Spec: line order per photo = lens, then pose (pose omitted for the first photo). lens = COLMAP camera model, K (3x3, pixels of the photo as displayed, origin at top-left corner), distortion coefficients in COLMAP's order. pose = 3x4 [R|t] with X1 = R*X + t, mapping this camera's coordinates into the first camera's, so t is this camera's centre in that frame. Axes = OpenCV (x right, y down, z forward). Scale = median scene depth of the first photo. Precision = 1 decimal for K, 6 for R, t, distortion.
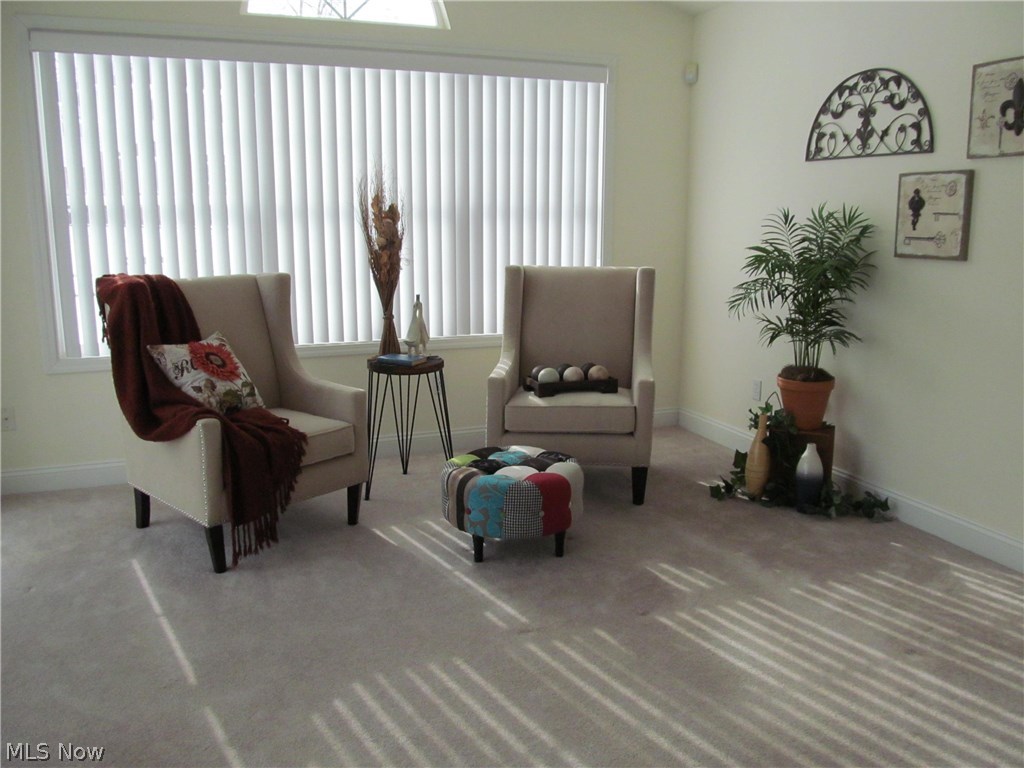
lens RADIAL K [[861.8, 0, 534.3], [0, 861.8, 385.0], [0, 0, 1]] dist [-0.053138, 0.011578]
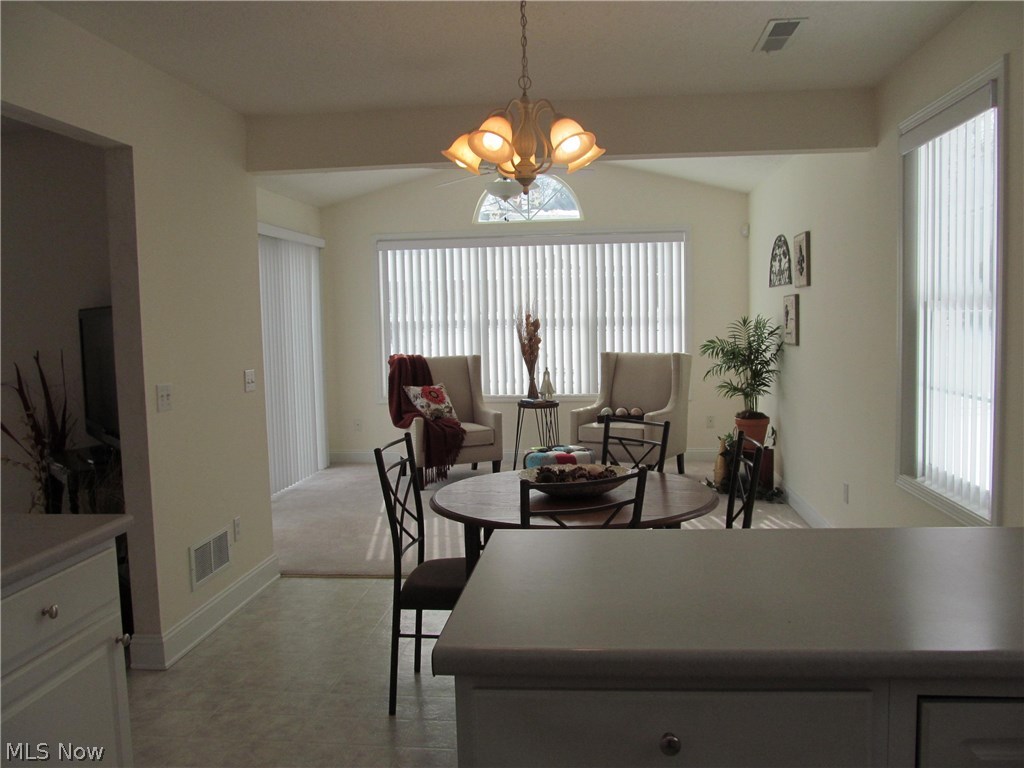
lens RADIAL K [[861.8, 0, 534.3], [0, 861.8, 385.0], [0, 0, 1]] dist [-0.053138, 0.011578]
pose [[0.890535, 0.015543, -0.454650, 0.699103], [-0.066702, 0.993076, -0.096701, 0.117262], [0.449999, 0.116441, 0.885405, -0.663498]]
